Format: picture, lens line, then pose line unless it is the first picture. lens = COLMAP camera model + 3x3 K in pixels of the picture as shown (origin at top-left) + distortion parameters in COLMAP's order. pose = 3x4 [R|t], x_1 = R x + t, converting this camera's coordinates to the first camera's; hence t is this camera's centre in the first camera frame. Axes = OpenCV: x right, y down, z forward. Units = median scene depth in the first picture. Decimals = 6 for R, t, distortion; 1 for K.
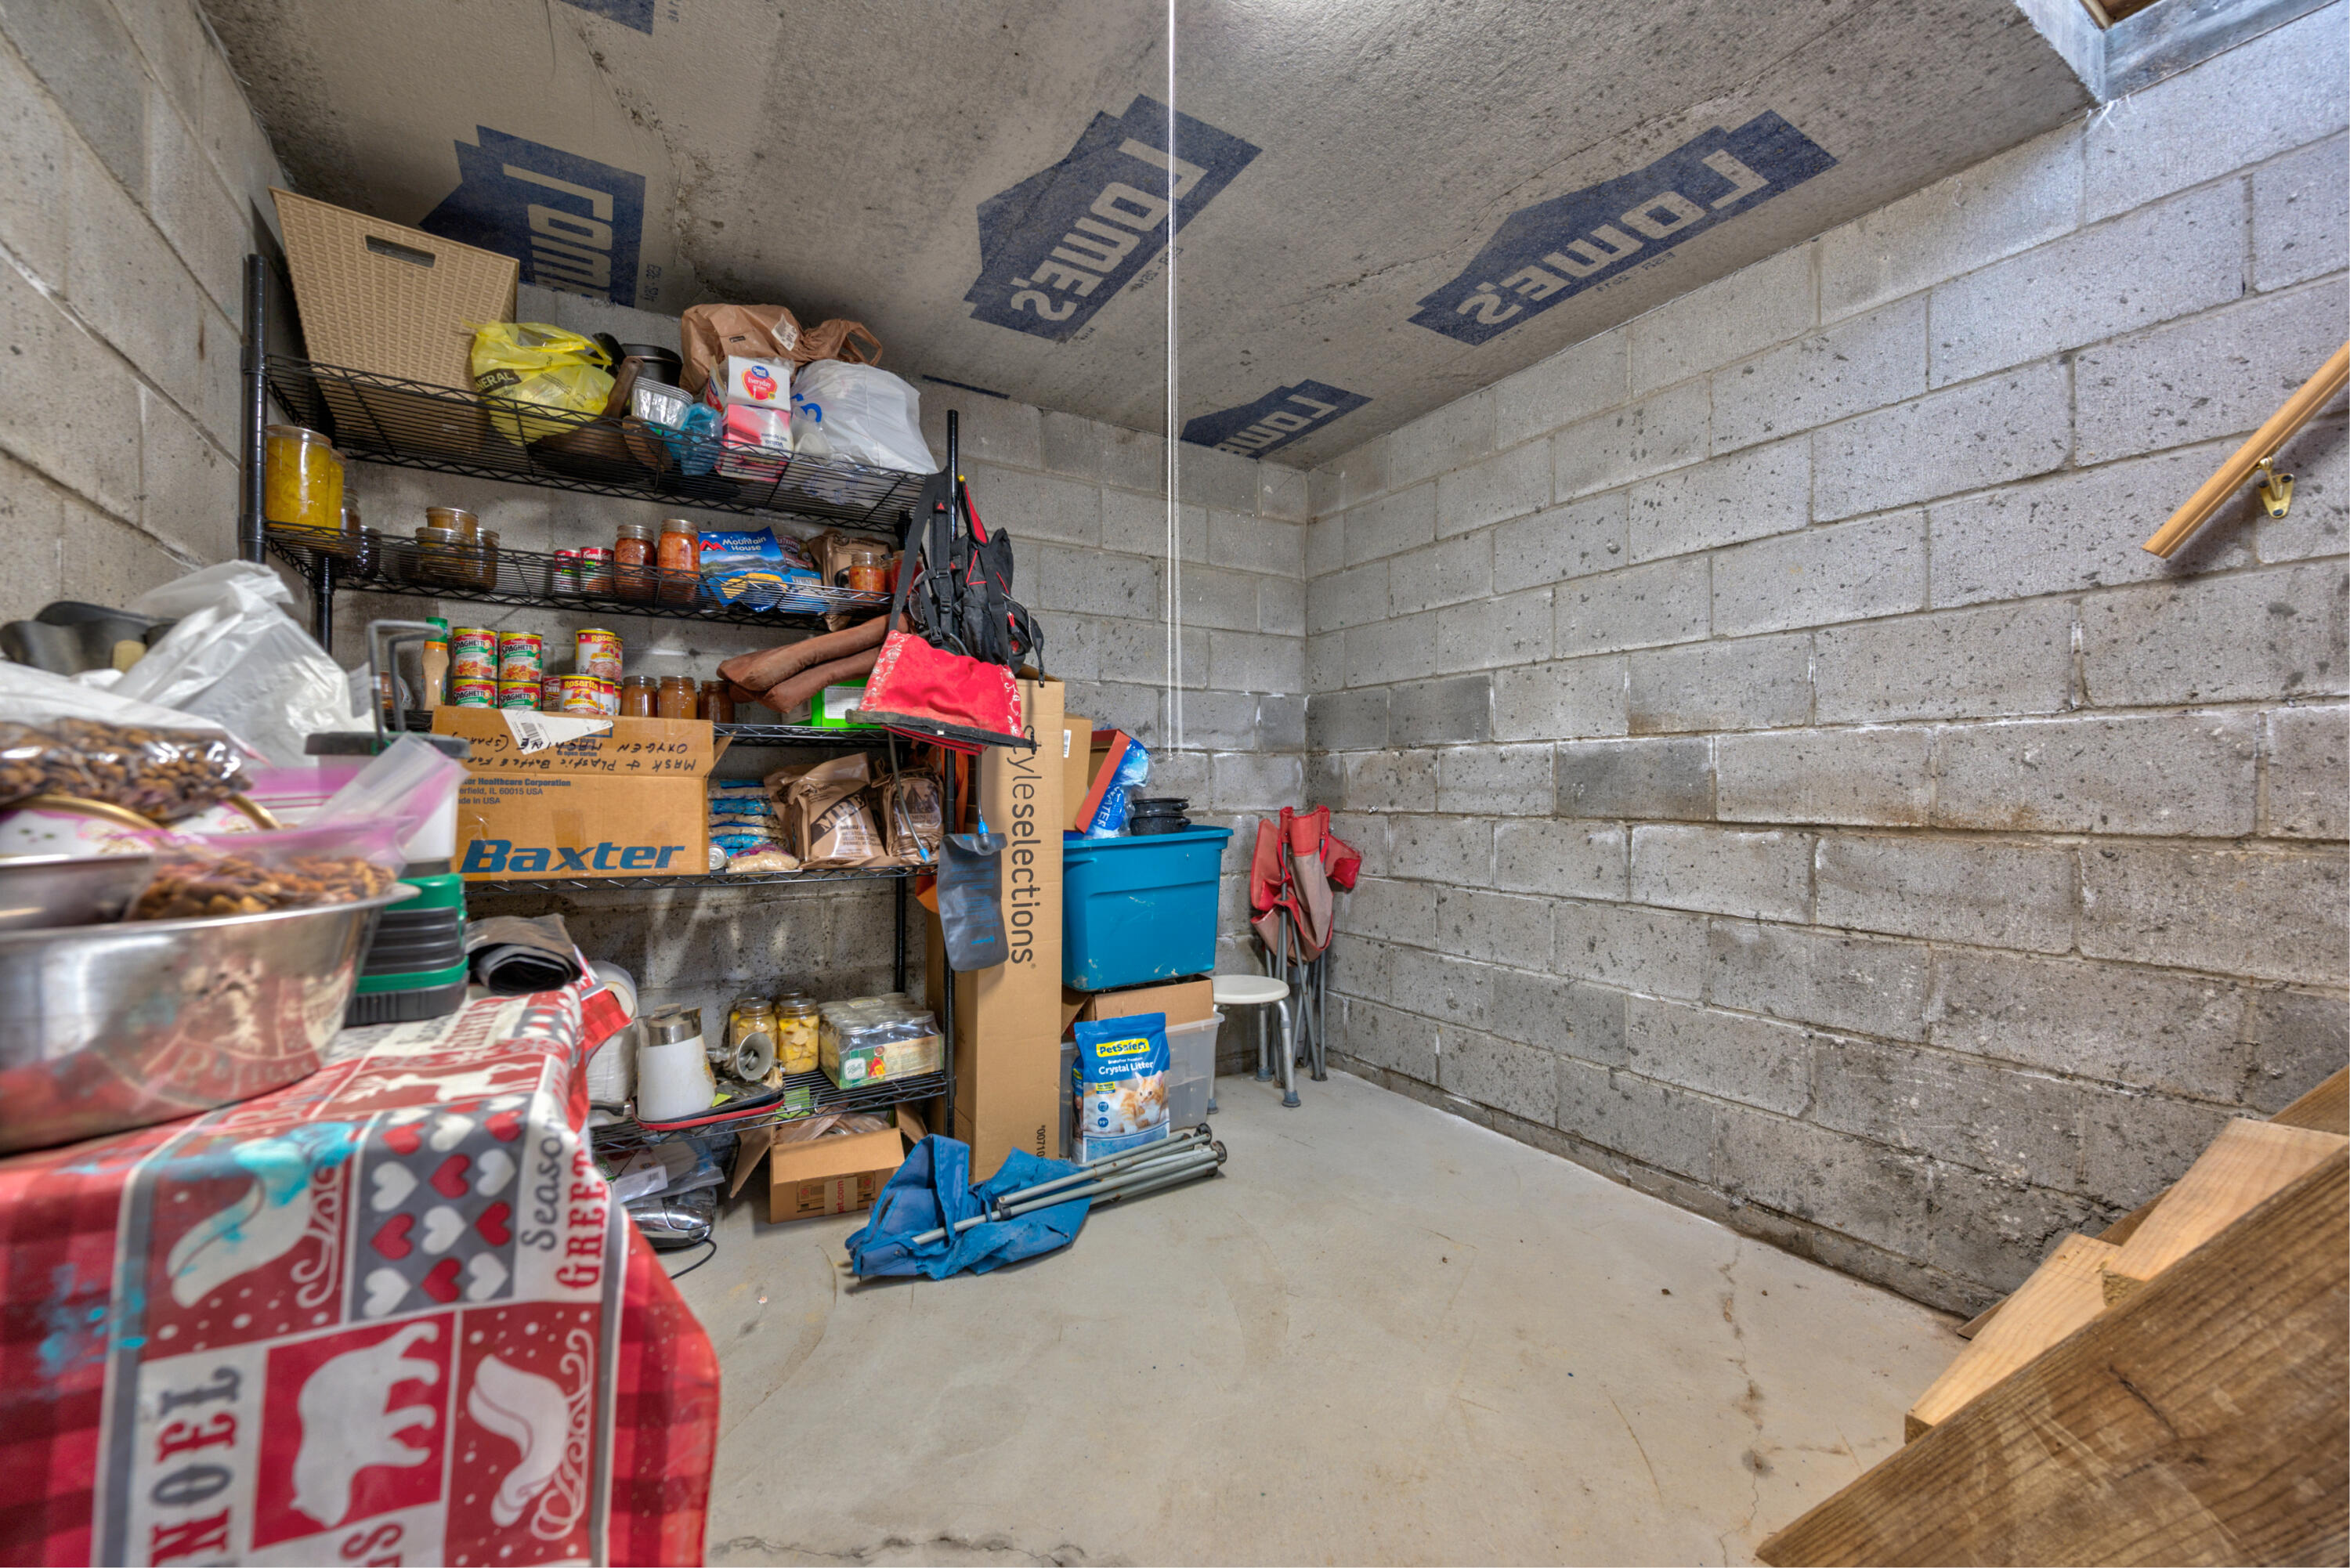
lens RADIAL K [[924.5, 0, 1188.1], [0, 924.5, 789.5], [0, 0, 1]] dist [0.000349, 0.000167]
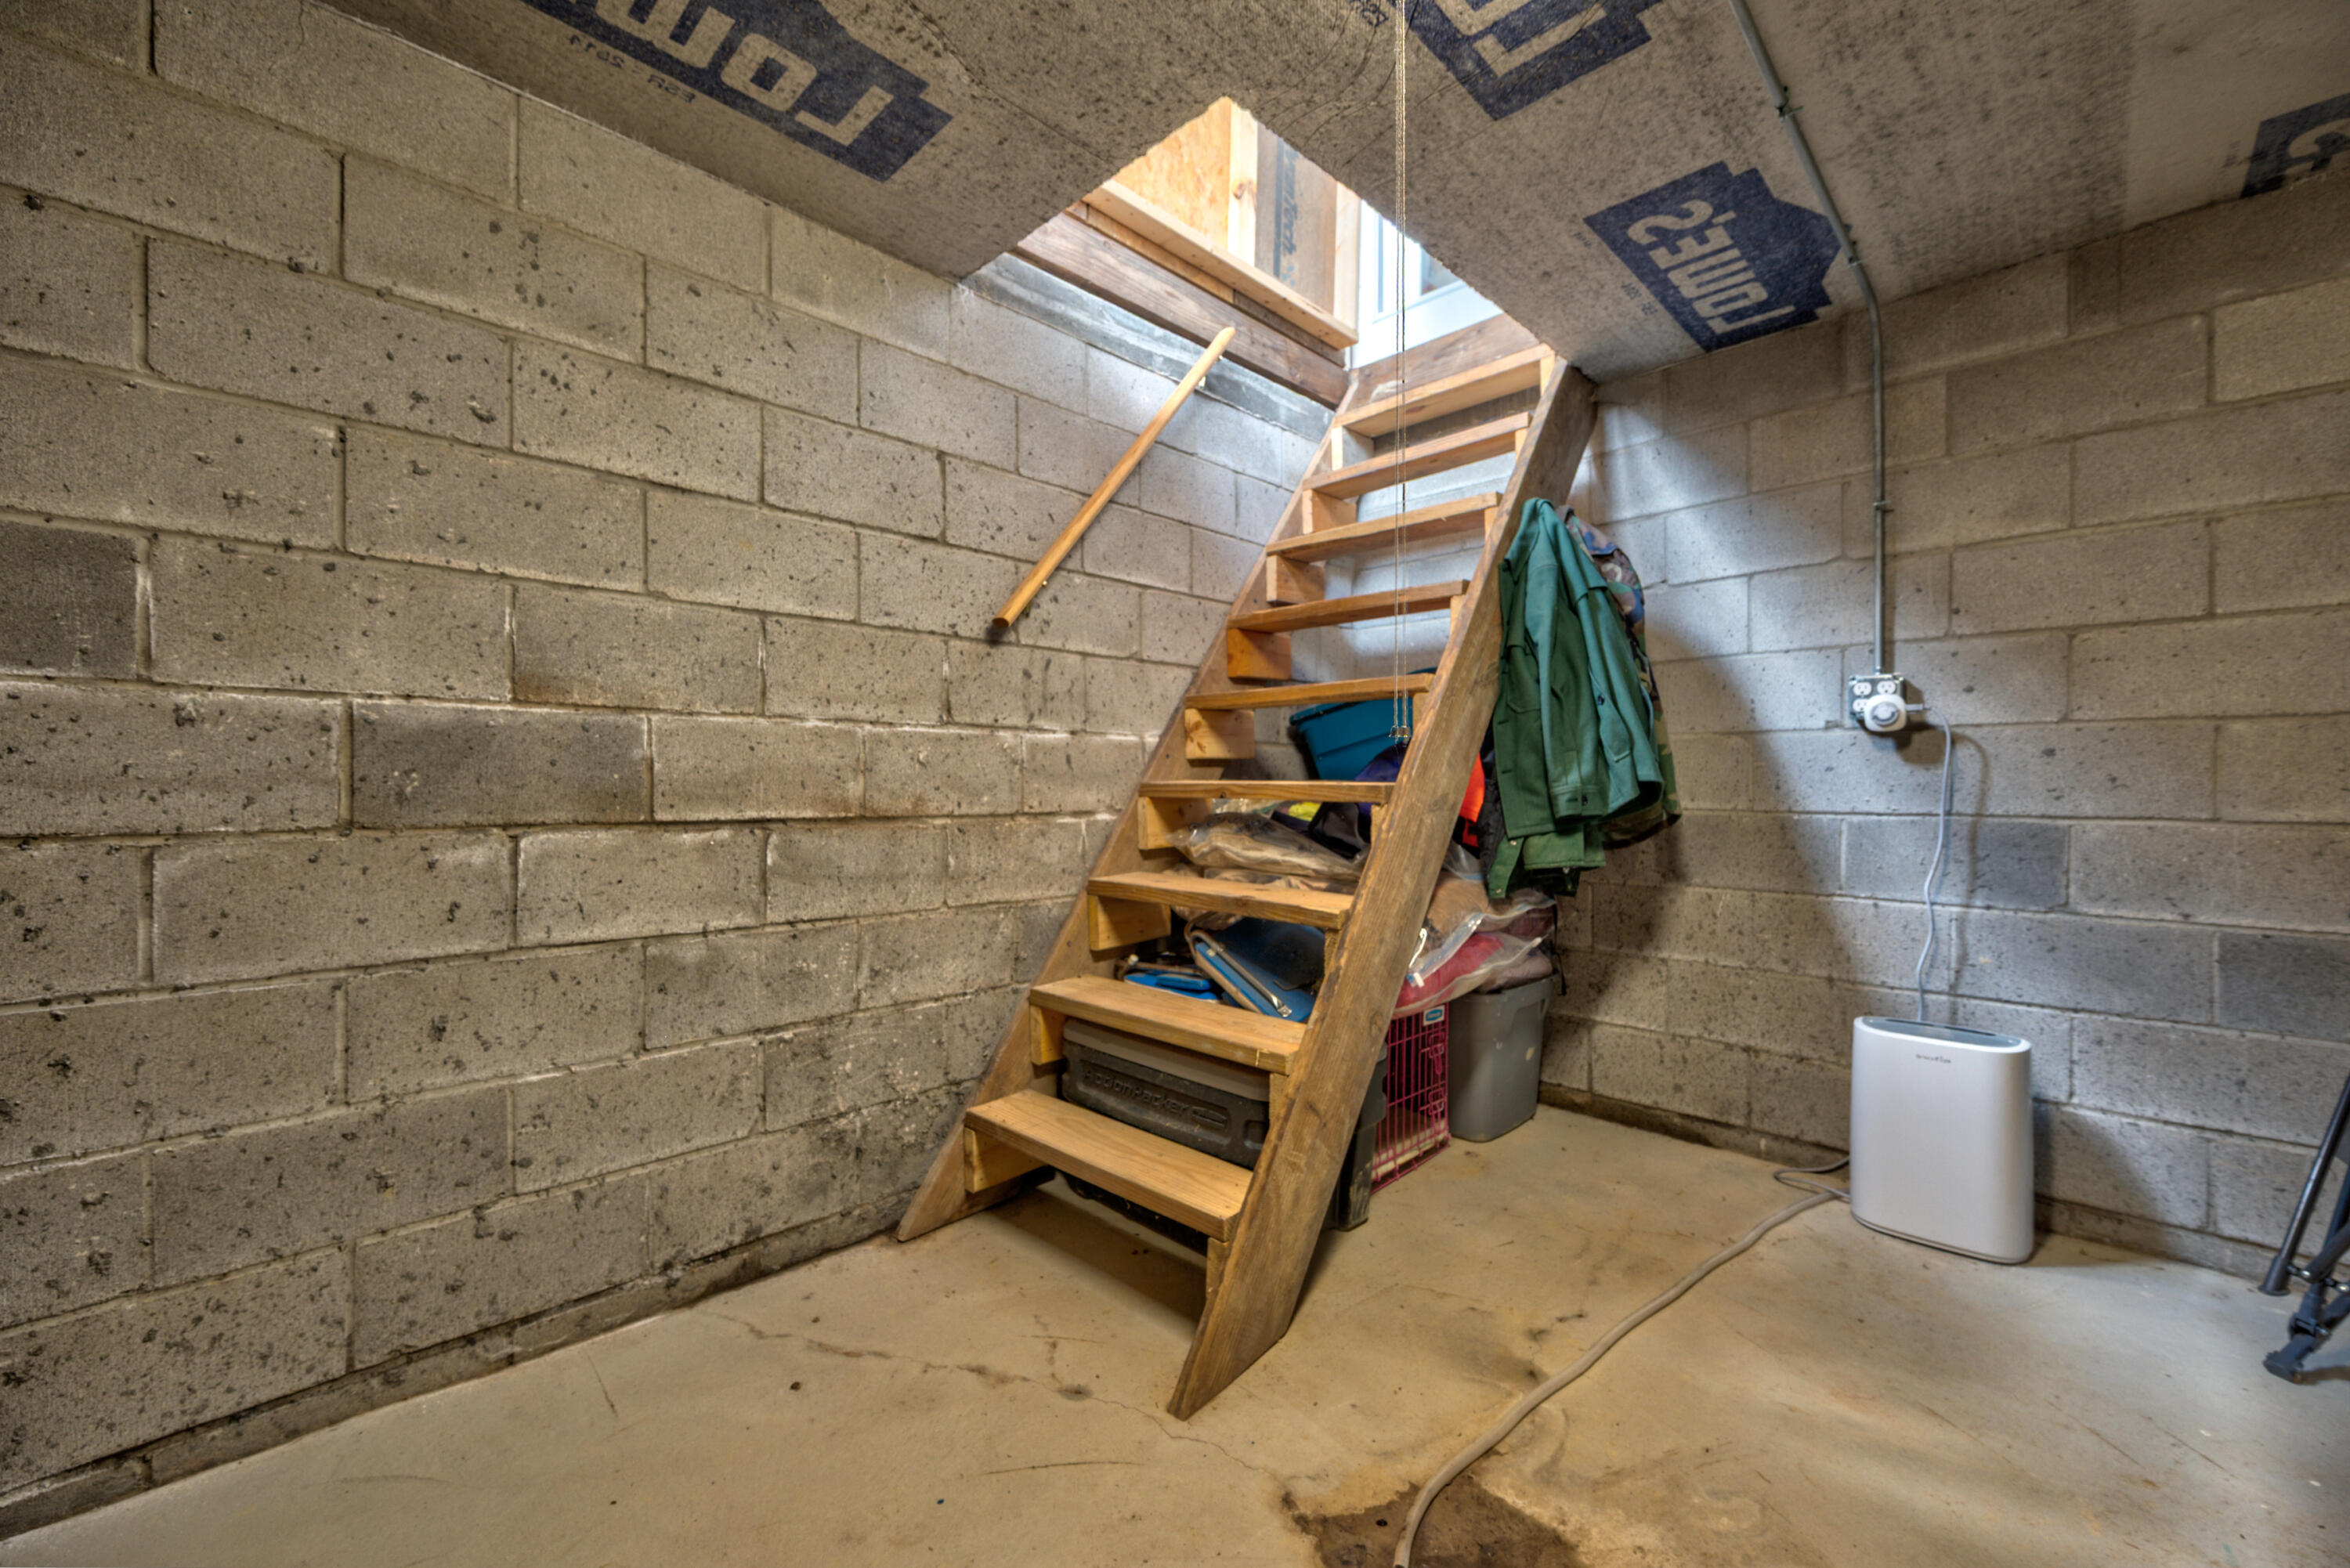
lens RADIAL K [[924.5, 0, 1188.1], [0, 924.5, 789.5], [0, 0, 1]] dist [0.000349, 0.000167]
pose [[-0.224807, -0.007365, 0.974375, -0.347920], [-0.003428, 0.999971, 0.006767, -0.000821], [-0.974397, -0.001819, -0.224826, 0.788655]]
